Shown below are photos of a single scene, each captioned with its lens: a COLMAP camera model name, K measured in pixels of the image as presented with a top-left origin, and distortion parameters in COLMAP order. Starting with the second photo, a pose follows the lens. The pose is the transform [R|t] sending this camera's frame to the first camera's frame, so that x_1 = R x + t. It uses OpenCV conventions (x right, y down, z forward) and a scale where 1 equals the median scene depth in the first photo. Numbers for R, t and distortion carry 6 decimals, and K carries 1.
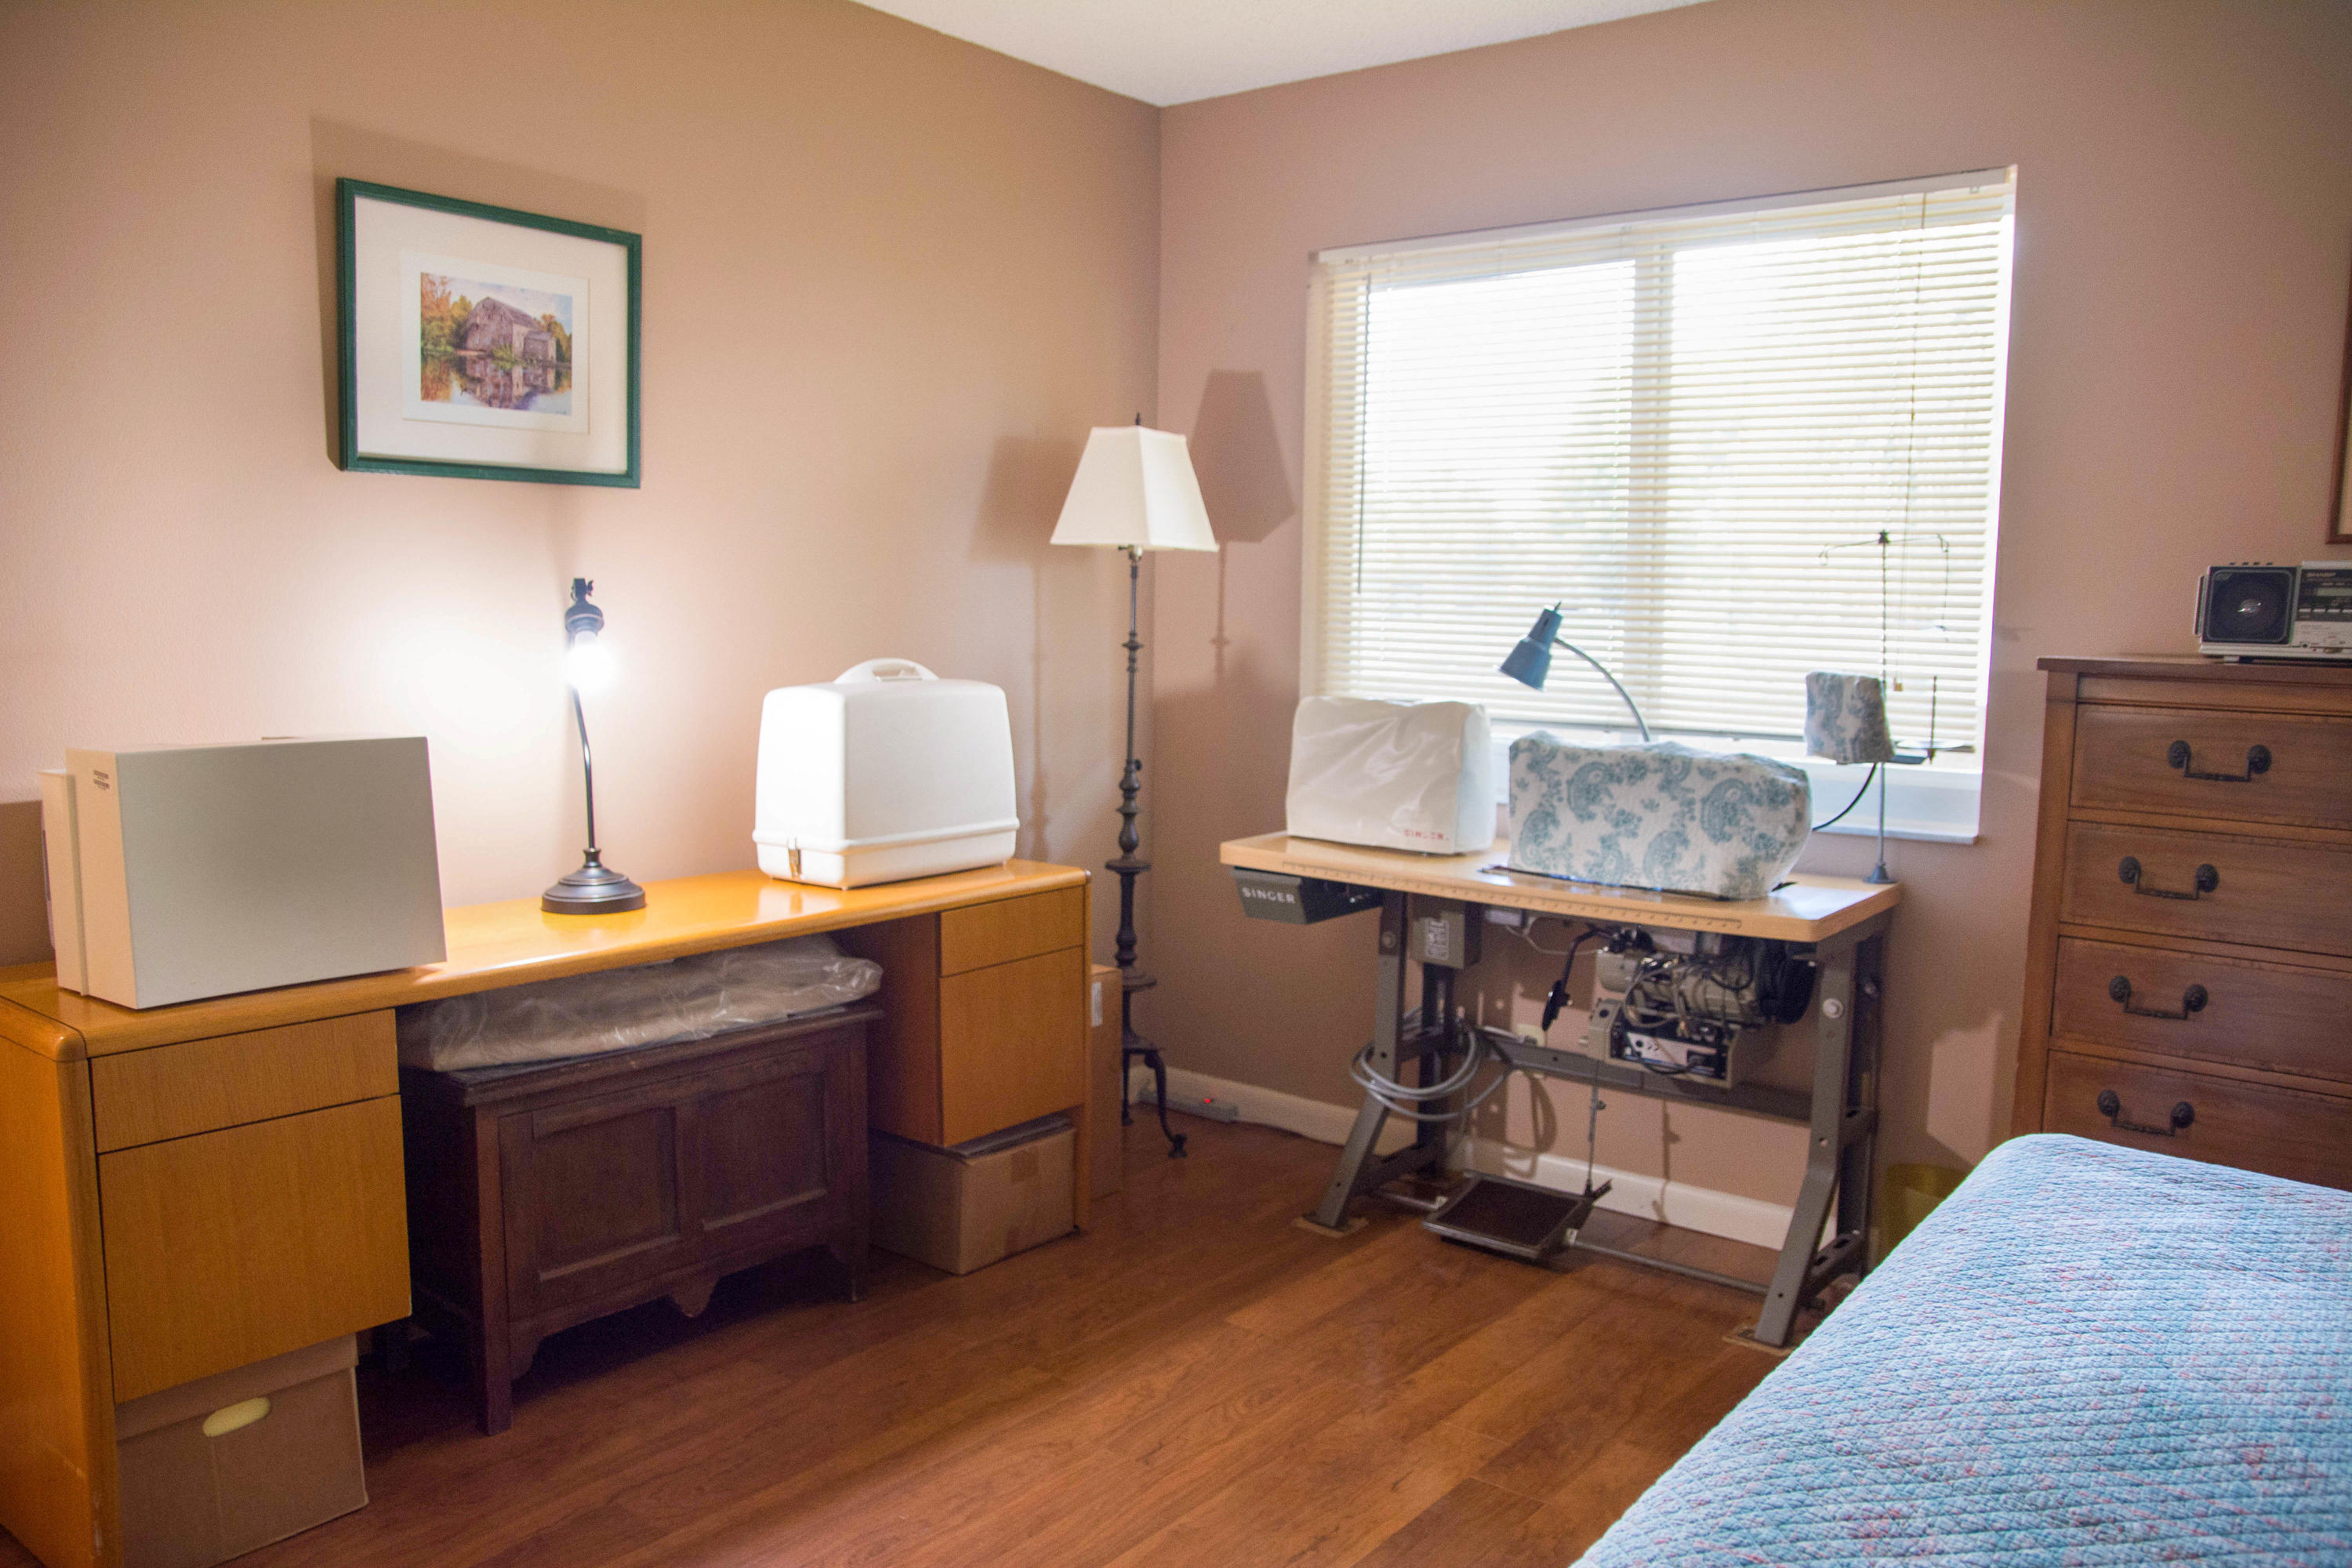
lens RADIAL K [[1751.1, 0, 1168.1], [0, 1751.1, 816.0], [0, 0, 1]] dist [-0.125620, 0.112580]
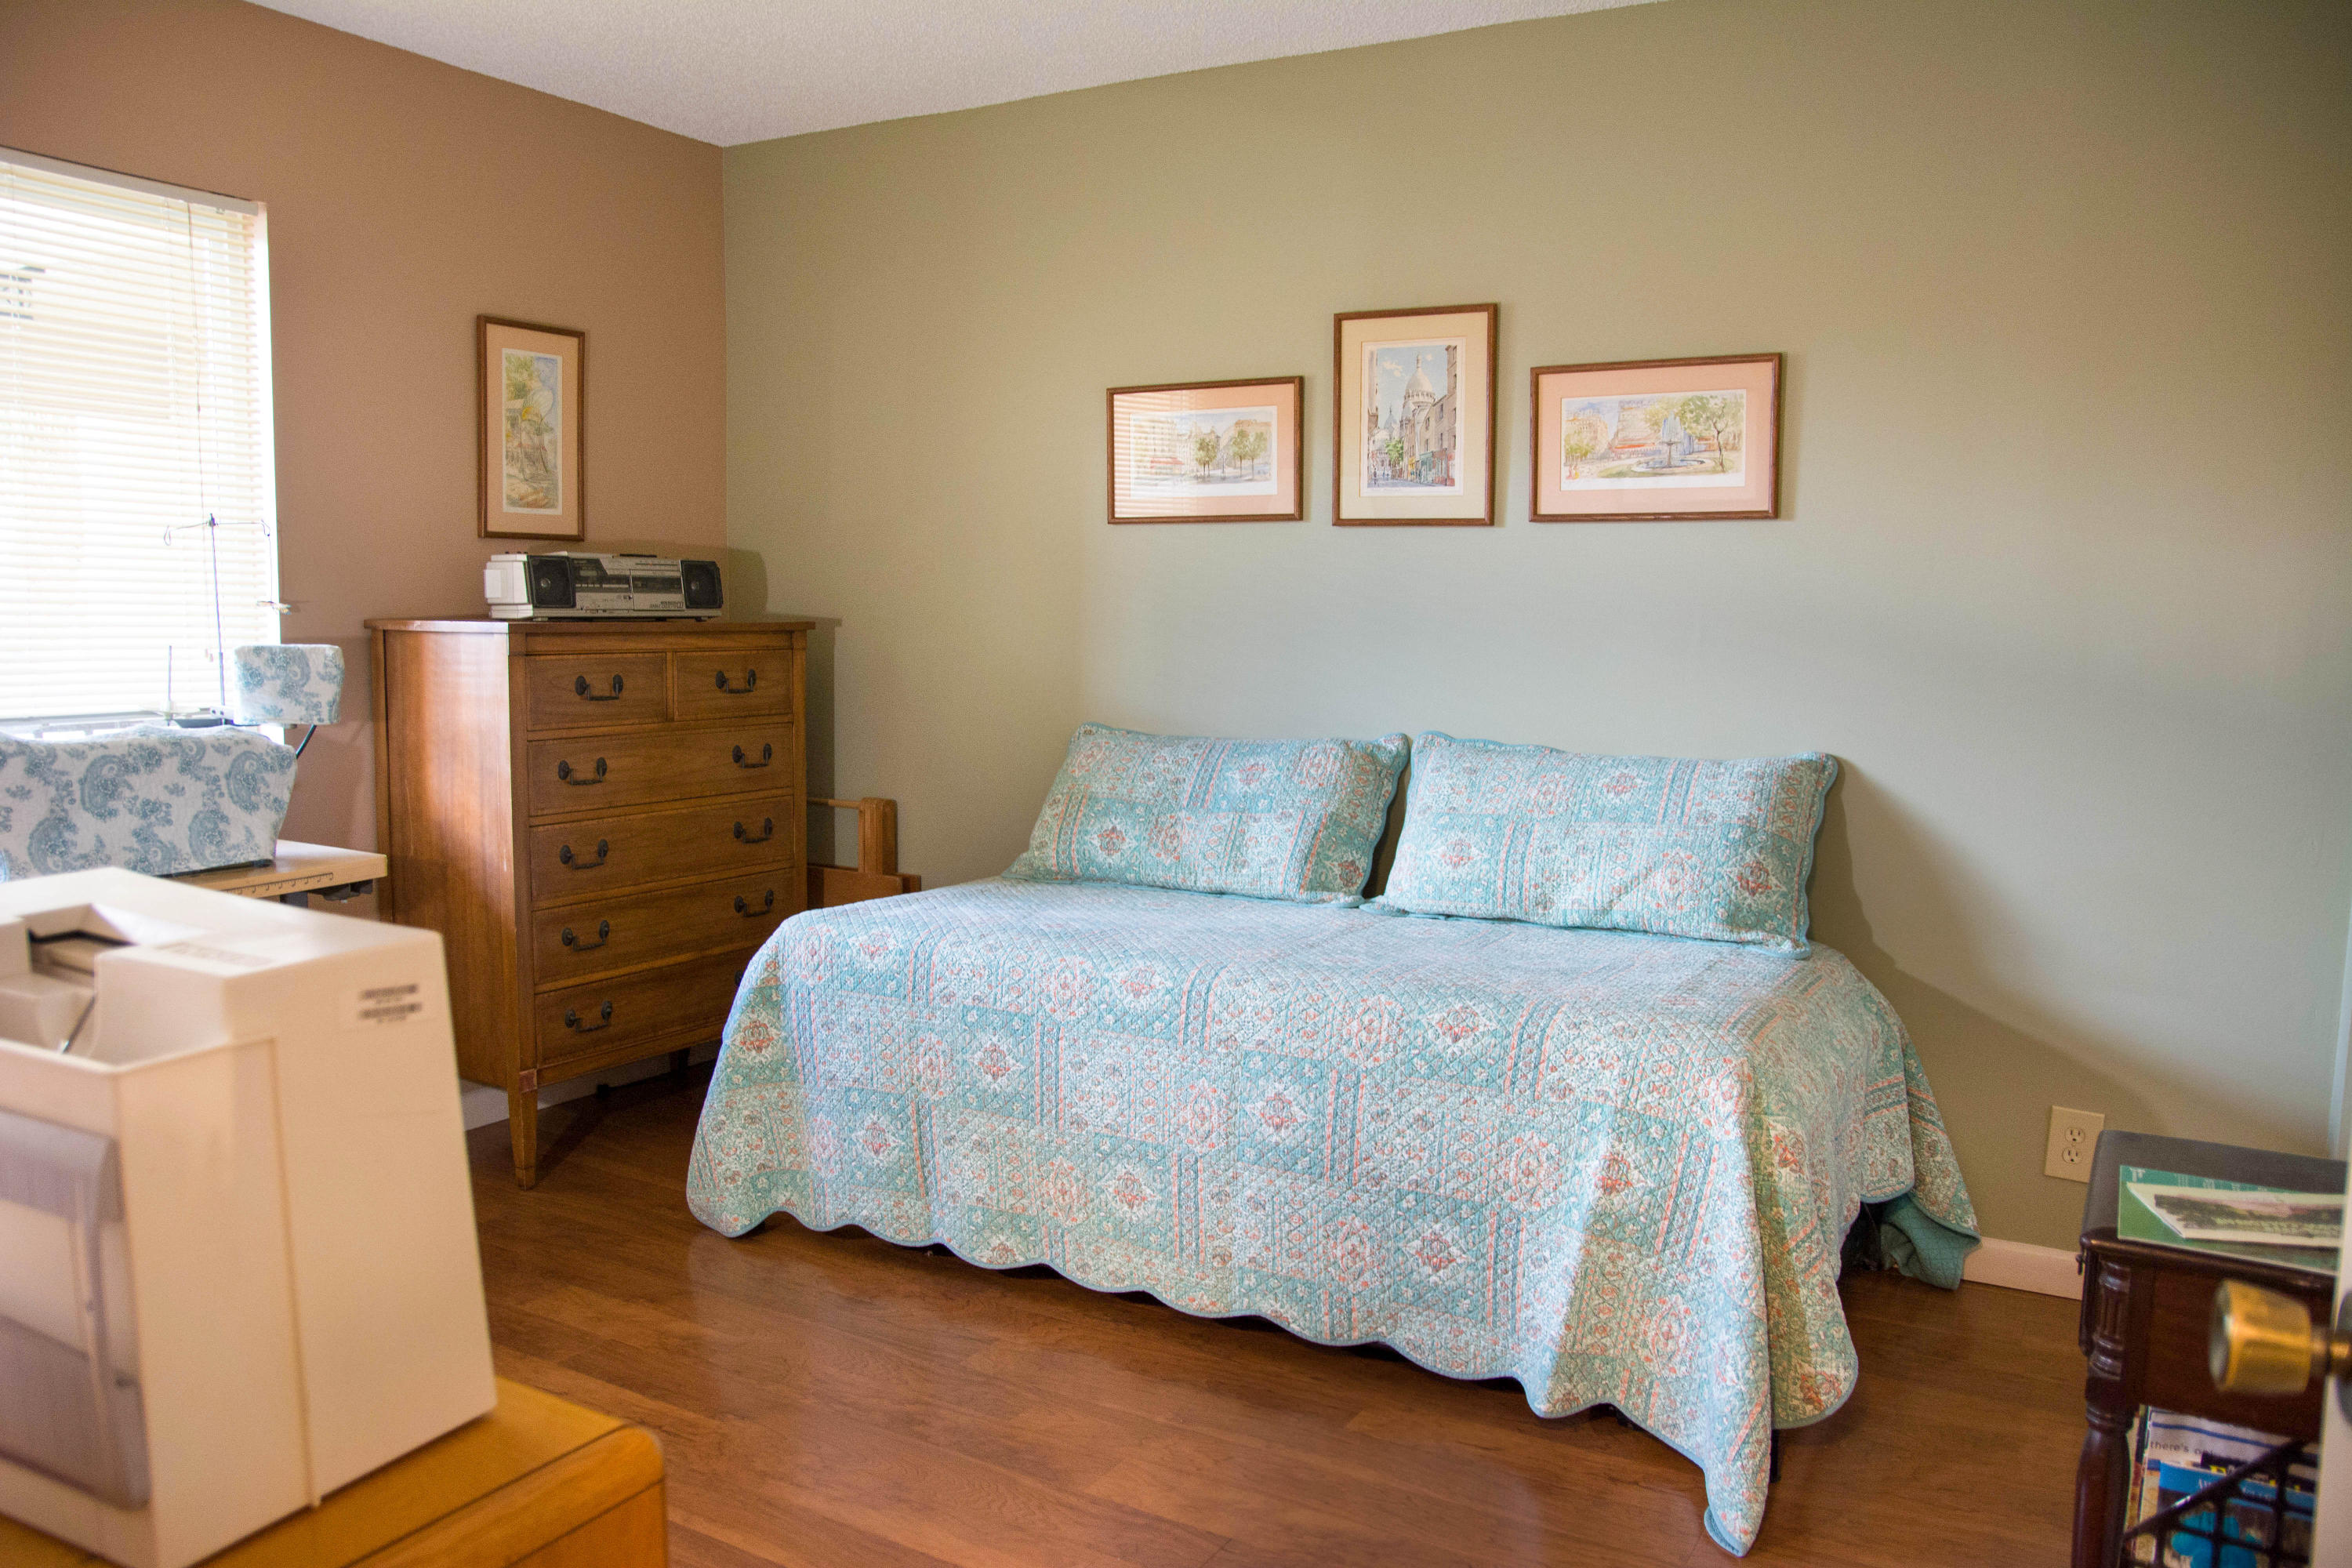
lens RADIAL K [[1751.1, 0, 1168.1], [0, 1751.1, 816.0], [0, 0, 1]] dist [-0.125620, 0.112580]
pose [[-0.138529, -0.140611, 0.980326, -0.754193], [0.102043, 0.982575, 0.155353, -0.084433], [-0.985087, 0.121556, -0.121767, 0.560272]]
